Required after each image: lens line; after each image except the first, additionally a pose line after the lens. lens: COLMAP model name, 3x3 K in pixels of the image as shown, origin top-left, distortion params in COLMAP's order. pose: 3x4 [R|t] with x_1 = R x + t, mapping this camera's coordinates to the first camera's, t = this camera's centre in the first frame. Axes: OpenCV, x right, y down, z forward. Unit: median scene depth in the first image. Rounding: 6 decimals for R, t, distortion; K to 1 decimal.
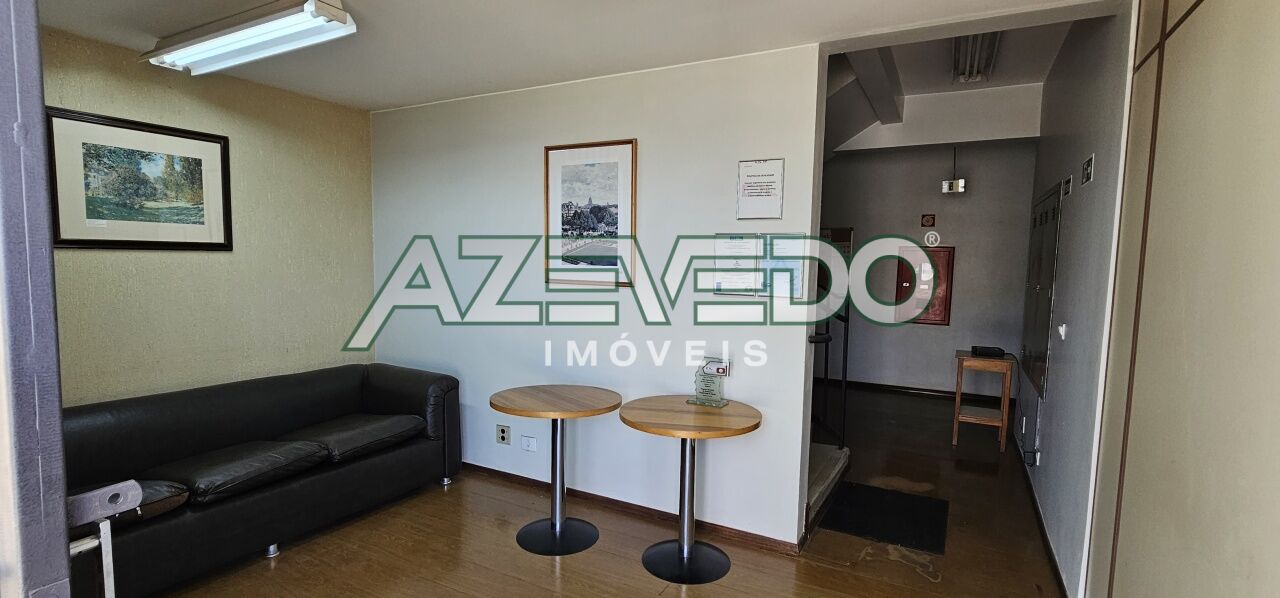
lens RADIAL K [[587.7, 0, 641.7], [0, 587.7, 306.1], [0, 0, 1]] dist [0.000174, 0.000004]
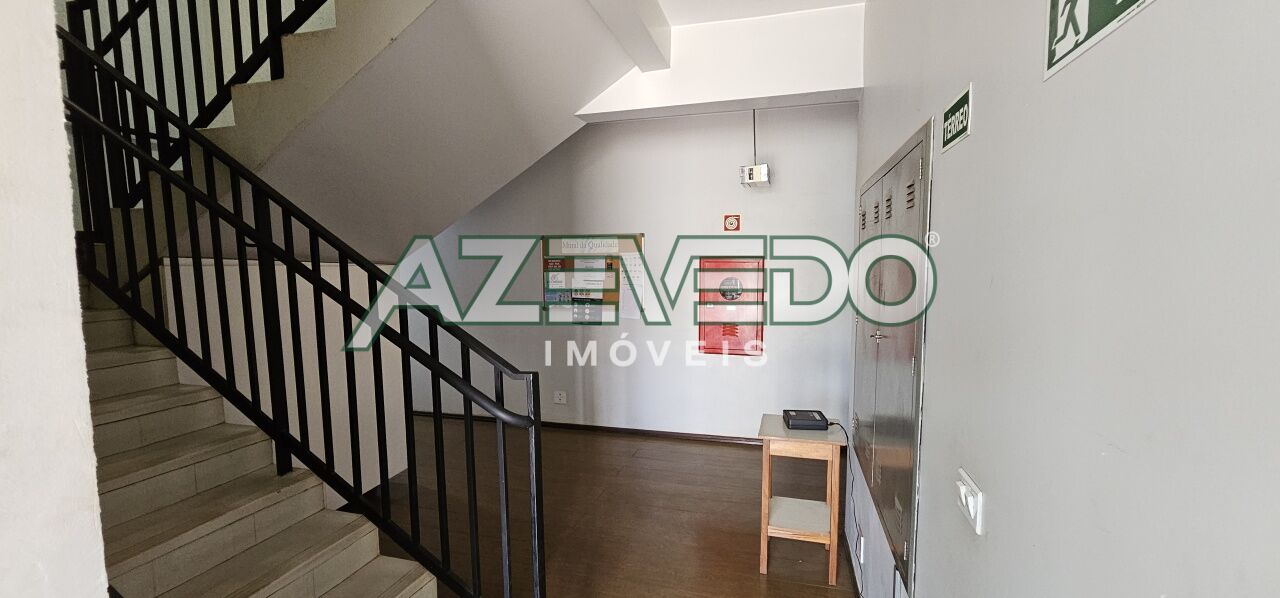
lens RADIAL K [[525.6, 0, 639.2], [0, 525.6, 305.8], [0, 0, 1]] dist [0.021719, -0.000090]
pose [[0.975281, -0.044622, 0.216415, 0.306204], [0.044423, 0.998996, 0.005785, -0.064306], [-0.216456, 0.003972, 0.976284, 0.495898]]
